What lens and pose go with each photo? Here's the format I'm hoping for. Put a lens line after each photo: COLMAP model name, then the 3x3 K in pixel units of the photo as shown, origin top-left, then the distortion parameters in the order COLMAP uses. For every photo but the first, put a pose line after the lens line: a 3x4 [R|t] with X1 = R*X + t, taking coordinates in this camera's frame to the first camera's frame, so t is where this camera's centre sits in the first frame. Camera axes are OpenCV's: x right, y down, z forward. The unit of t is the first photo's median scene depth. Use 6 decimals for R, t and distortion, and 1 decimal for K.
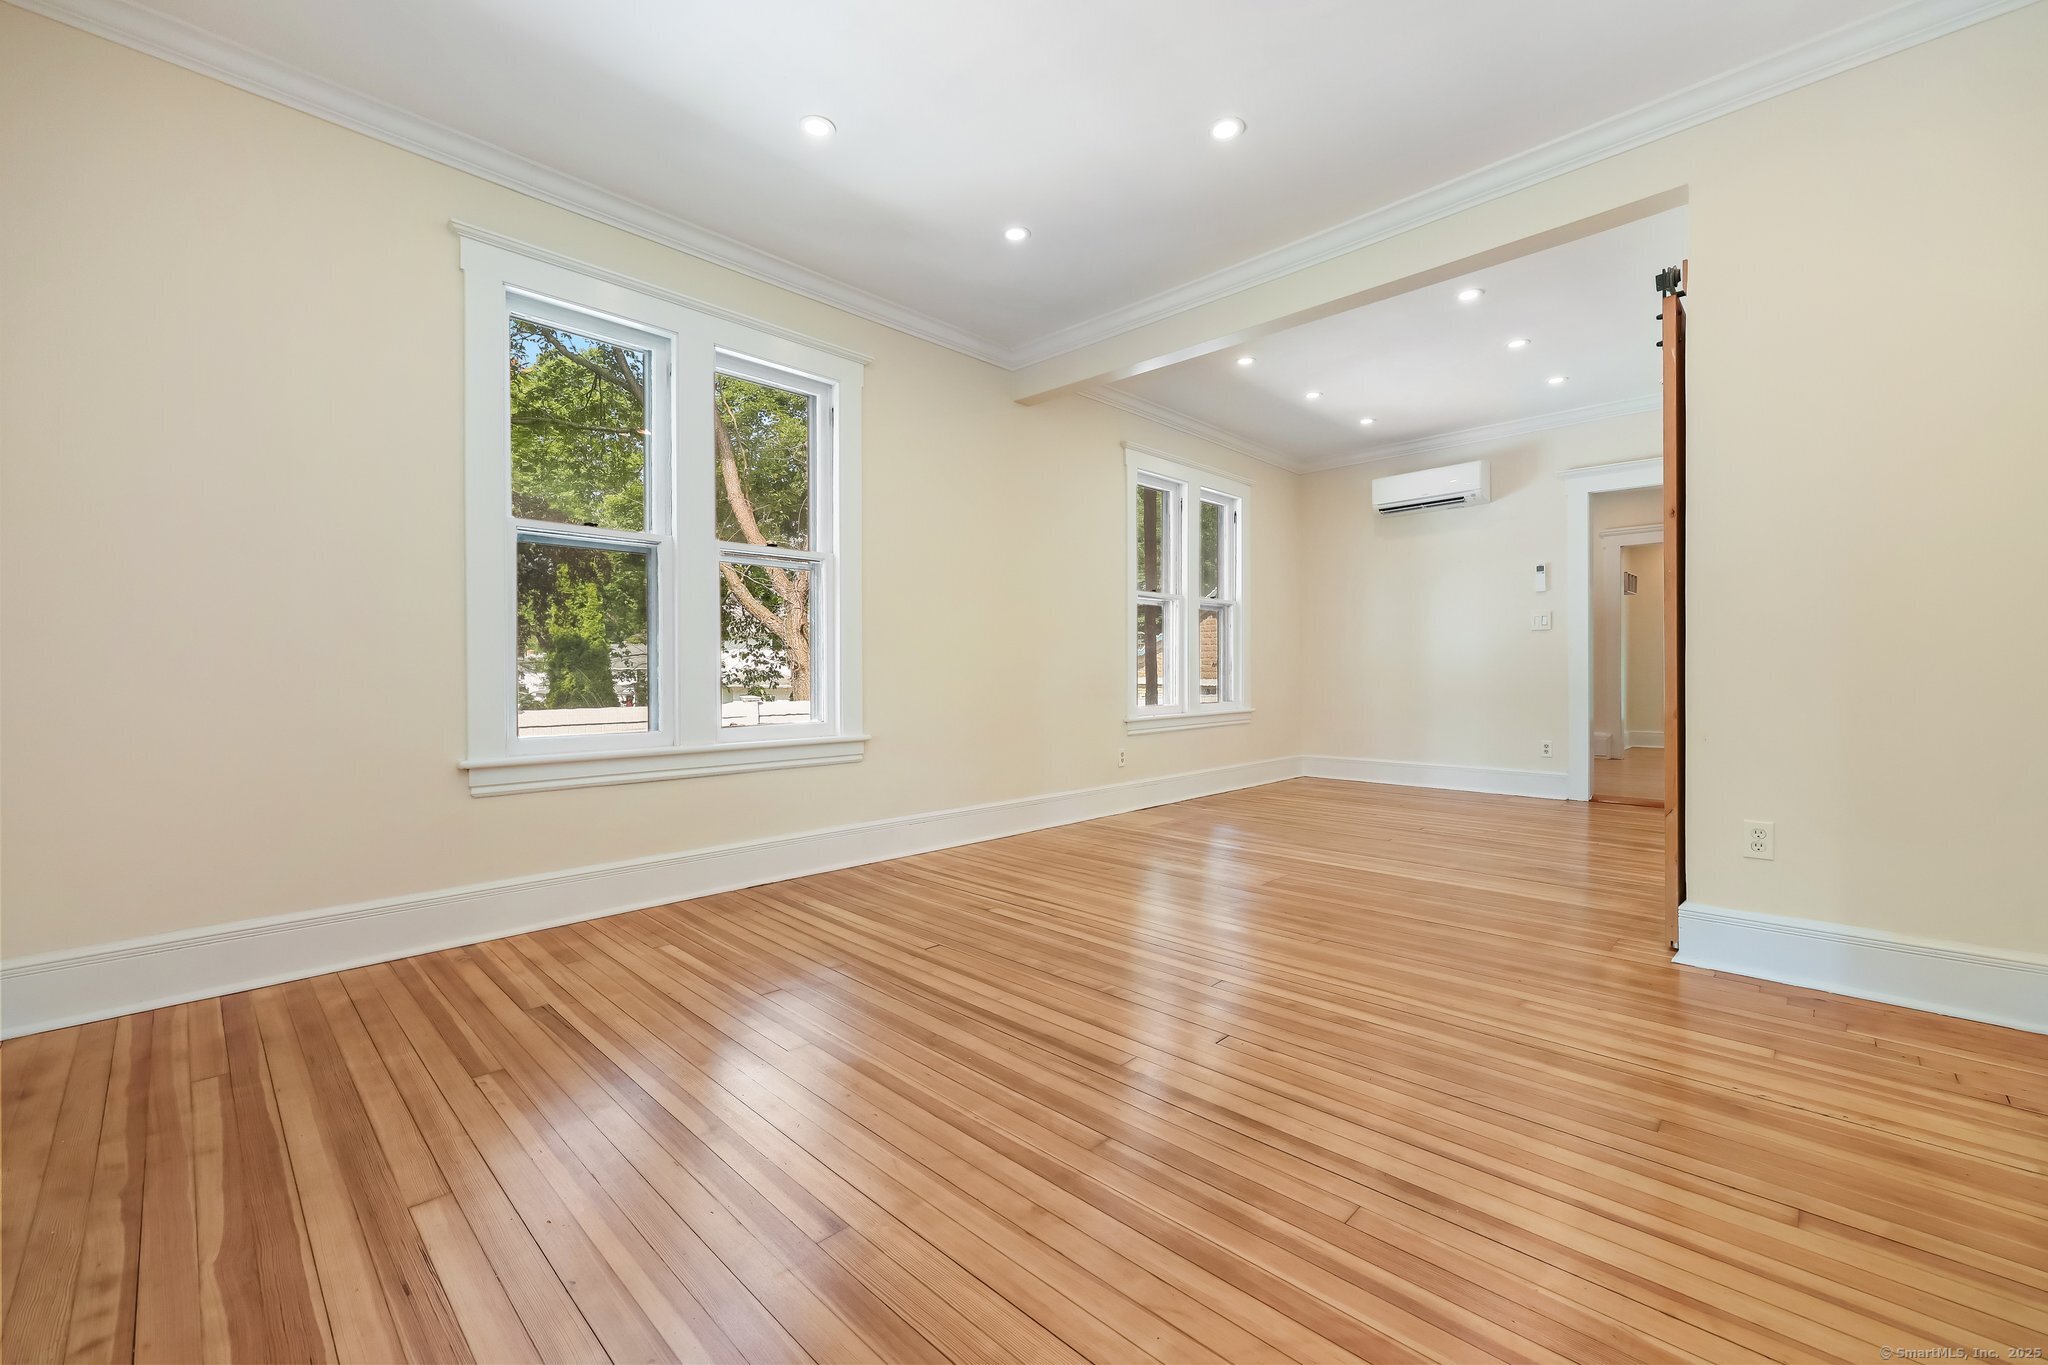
lens RADIAL K [[826.8, 0, 1032.8], [0, 826.8, 686.0], [0, 0, 1]] dist [0.000076, -0.000121]
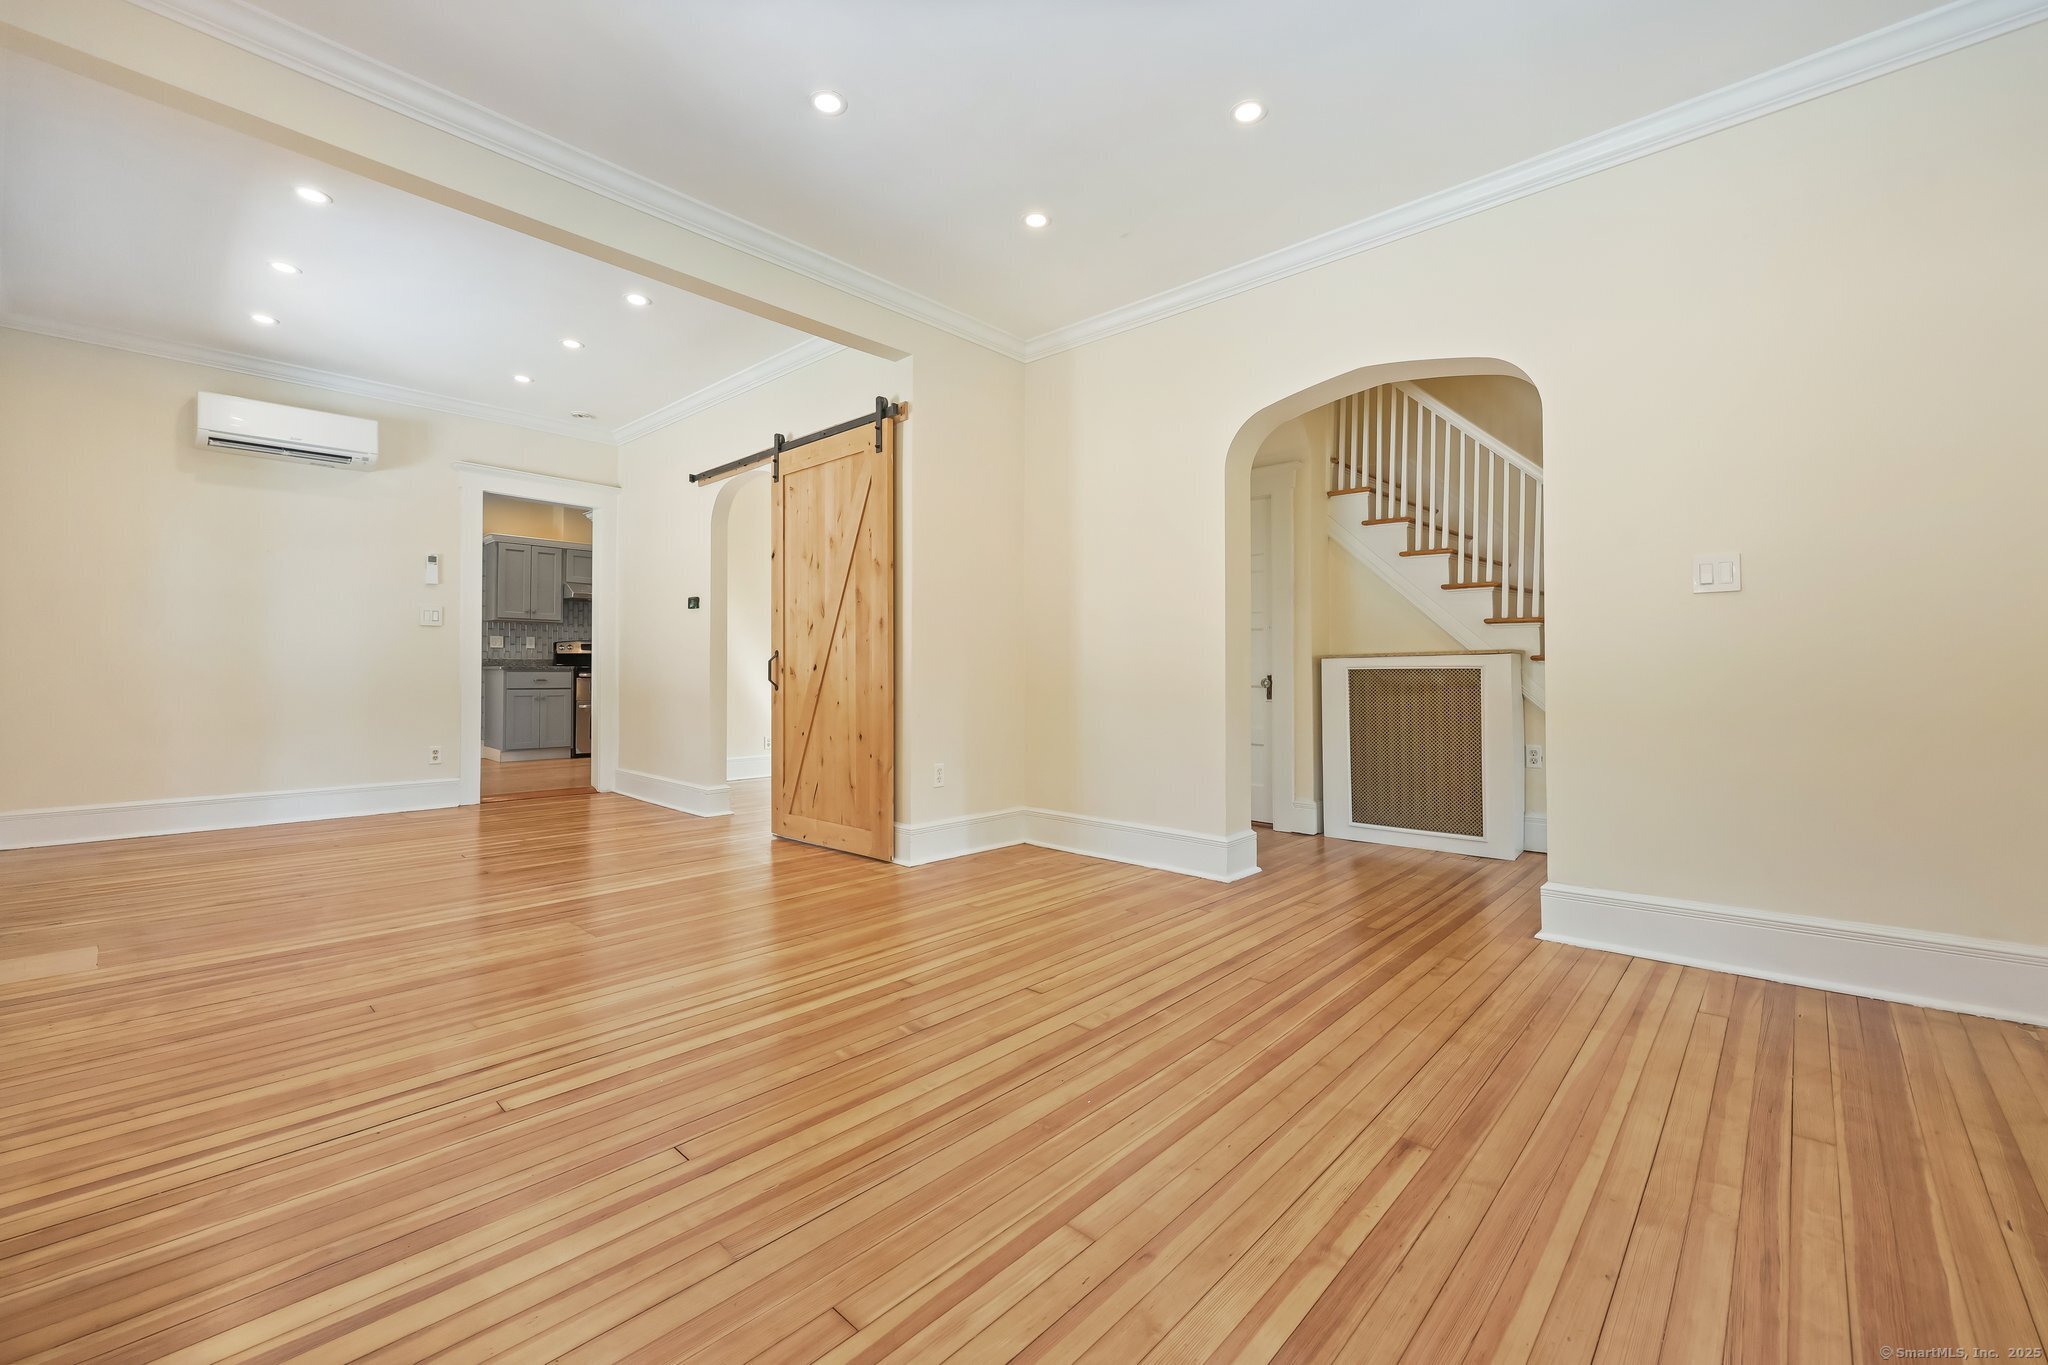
lens RADIAL K [[826.8, 0, 1033.0], [0, 826.8, 674.5], [0, 0, 1]] dist [0.000076, -0.000121]
pose [[-0.019907, 0.001130, 0.999801, -0.861957], [0.013364, 0.999910, -0.000864, -0.011520], [-0.999713, 0.013345, -0.019921, 0.950768]]
